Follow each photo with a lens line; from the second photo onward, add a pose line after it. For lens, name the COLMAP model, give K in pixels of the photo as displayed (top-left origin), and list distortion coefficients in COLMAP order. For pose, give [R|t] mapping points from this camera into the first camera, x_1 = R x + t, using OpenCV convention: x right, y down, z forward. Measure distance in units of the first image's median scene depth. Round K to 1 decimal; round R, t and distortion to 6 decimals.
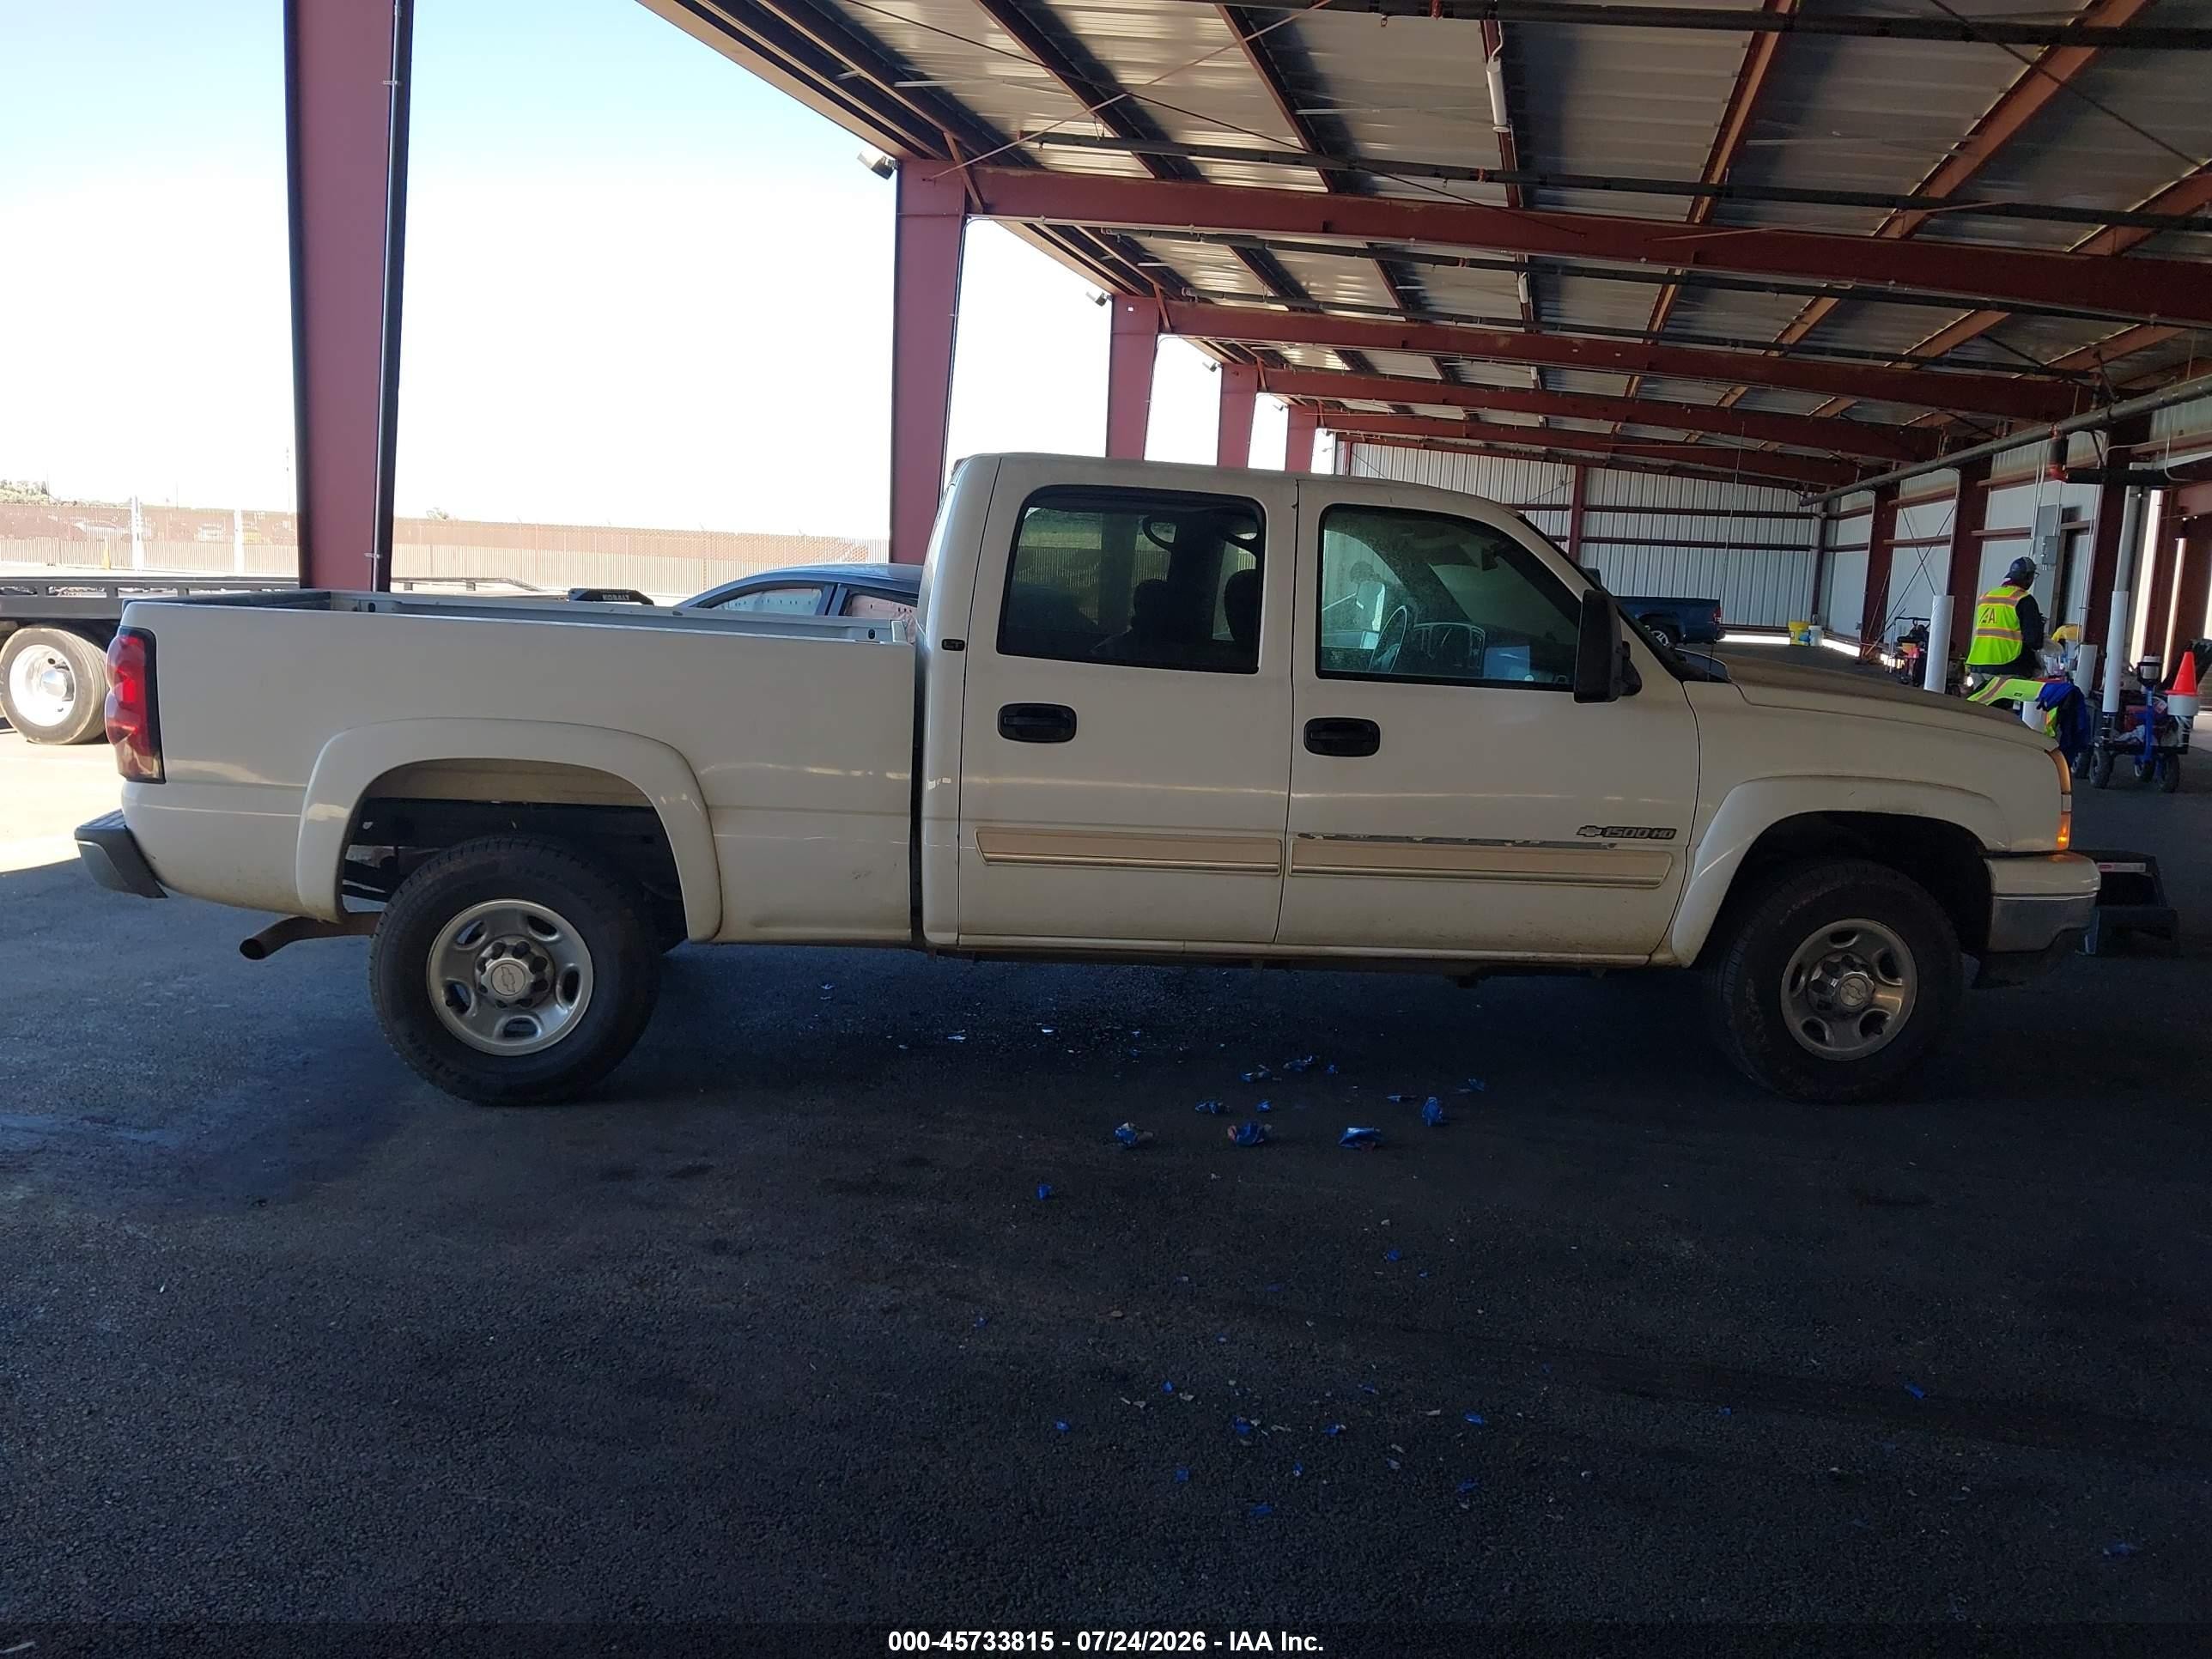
lens RADIAL K [[1745.6, 0, 1106.0], [0, 1745.6, 829.5], [0, 0, 1]] dist [0.109094, -0.098179]
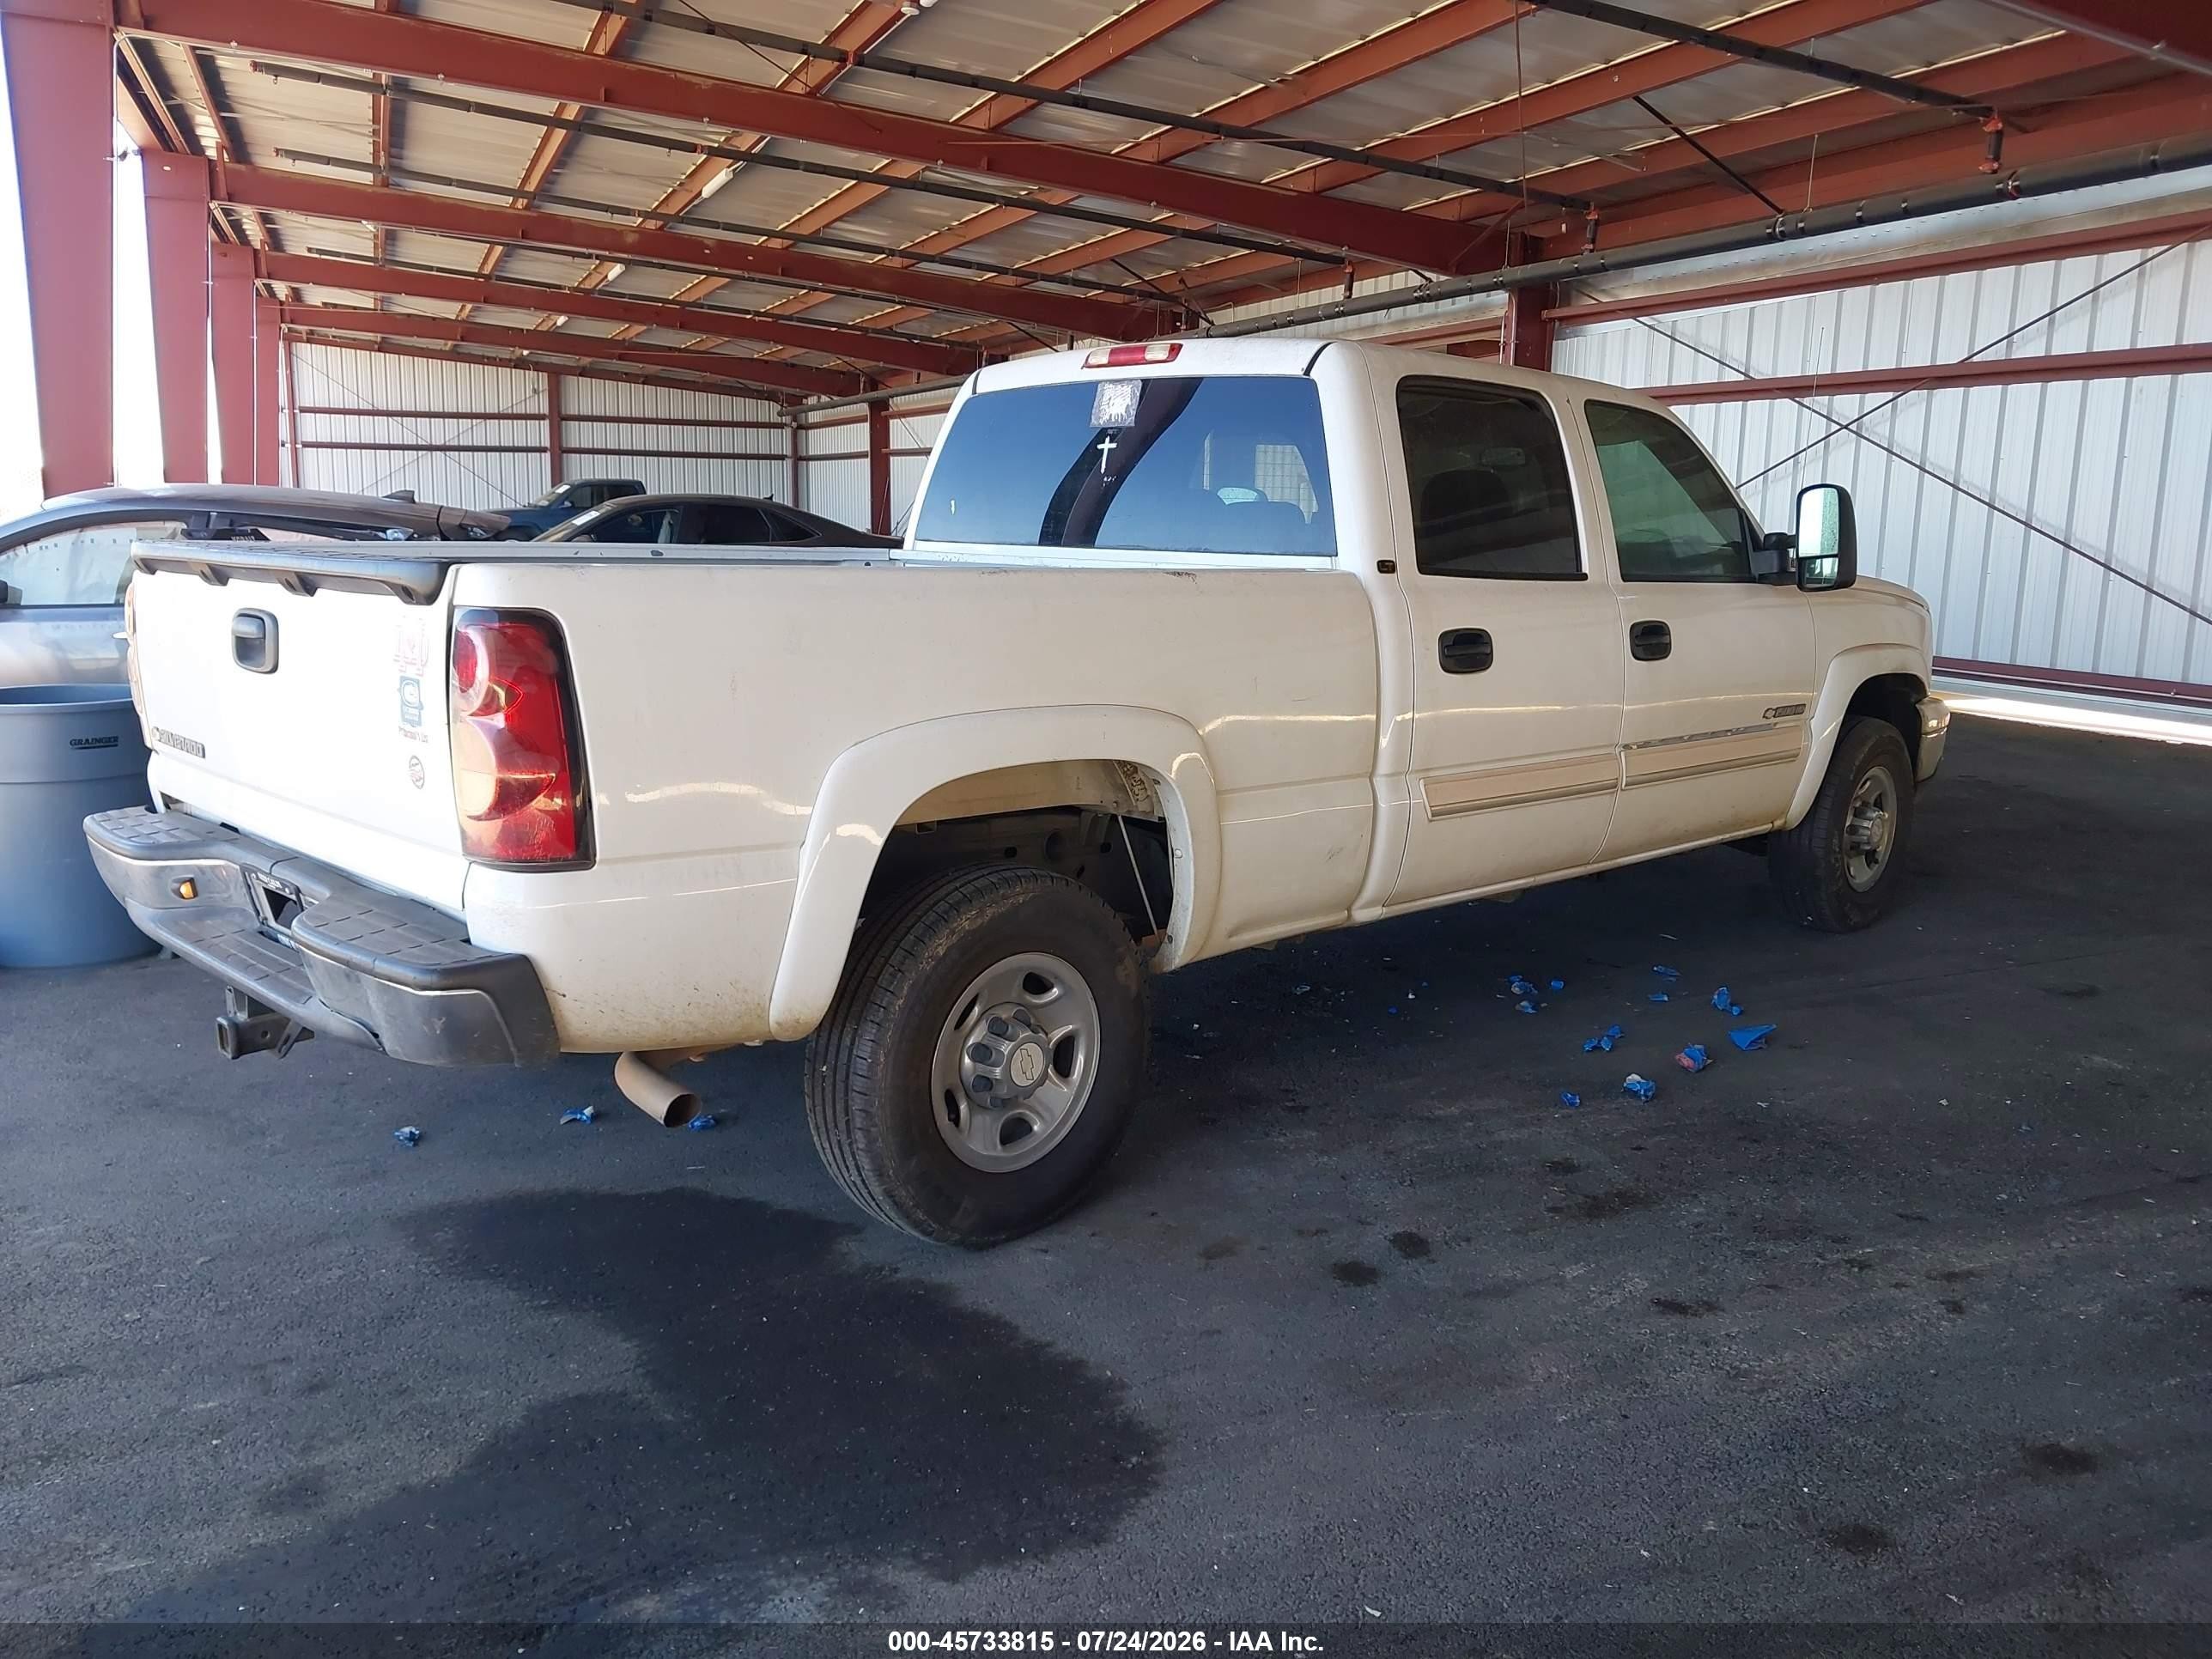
lens RADIAL K [[1768.4, 0, 1095.2], [0, 1768.4, 828.6], [0, 0, 1]] dist [0.002040, -0.000423]
pose [[0.800301, -0.139962, 0.583034, -0.678545], [0.112214, 0.990156, 0.083663, -0.064547], [-0.589004, -0.001531, 0.808128, 0.377504]]
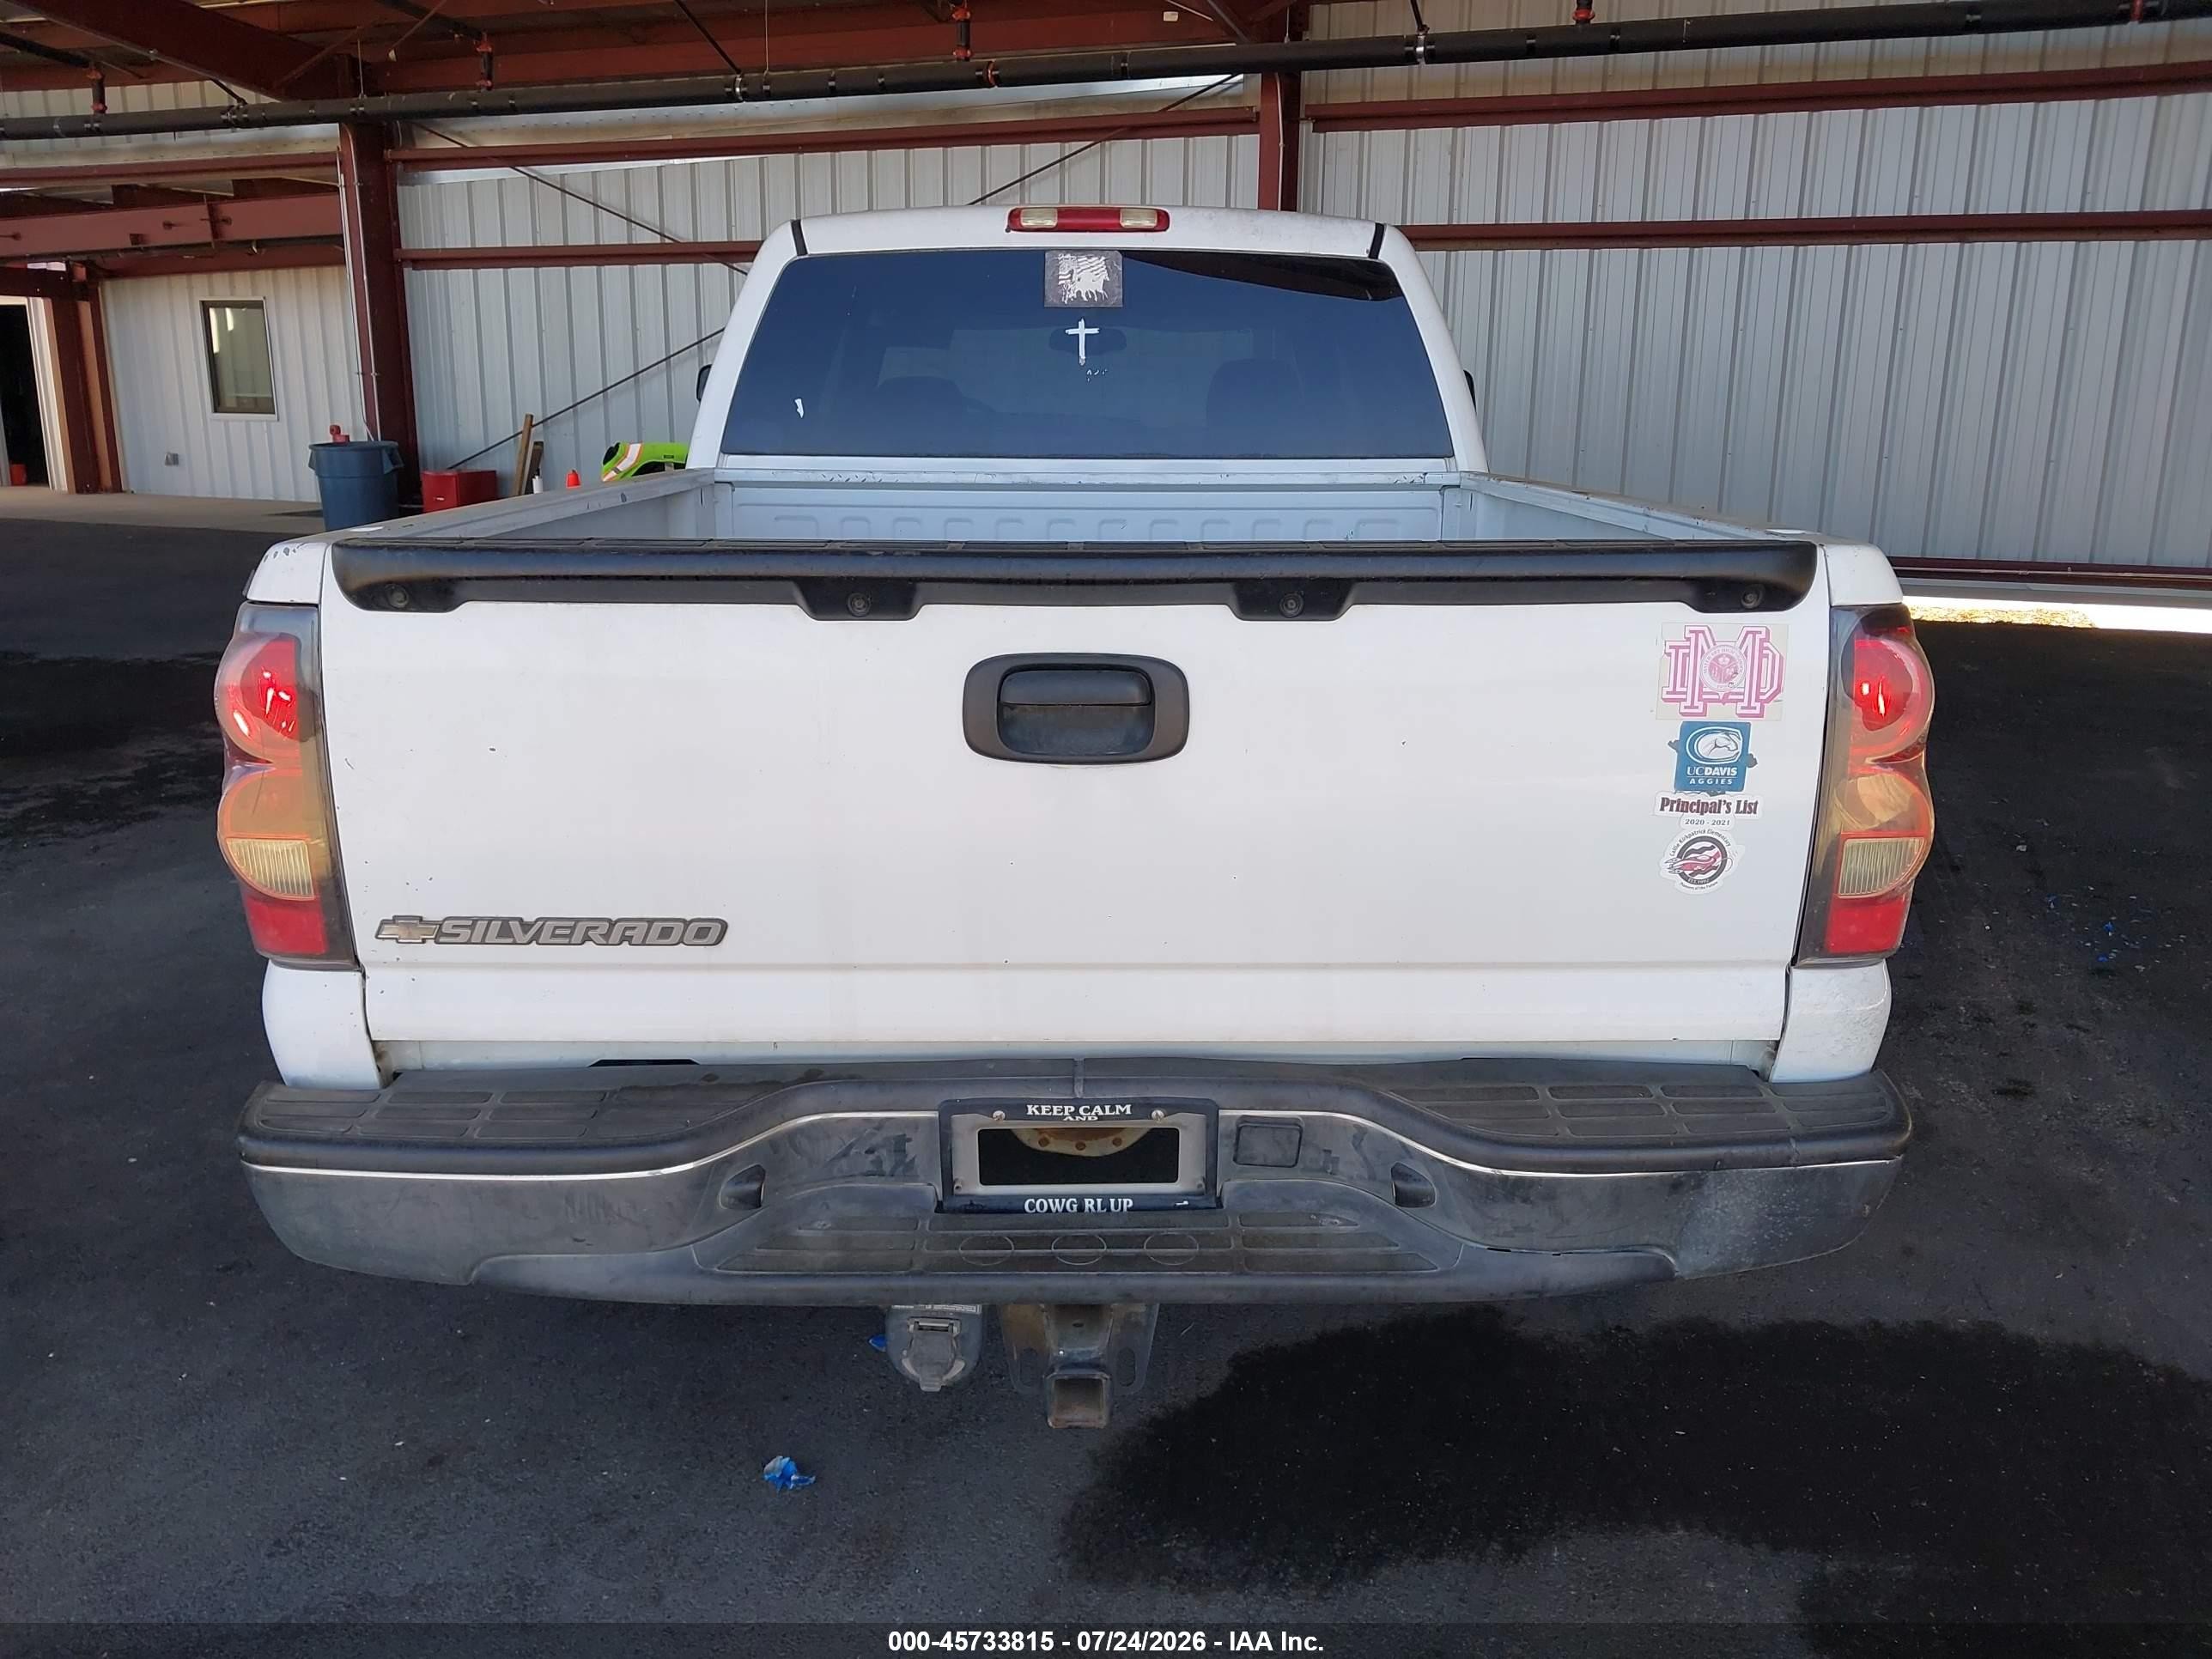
lens RADIAL K [[1768.4, 0, 1095.2], [0, 1768.4, 828.6], [0, 0, 1]] dist [0.002040, -0.000423]
pose [[0.109365, -0.288459, 0.951226, -0.896710], [0.151863, 0.950580, 0.270804, -0.190405], [-0.982332, 0.114840, 0.147766, 1.049586]]
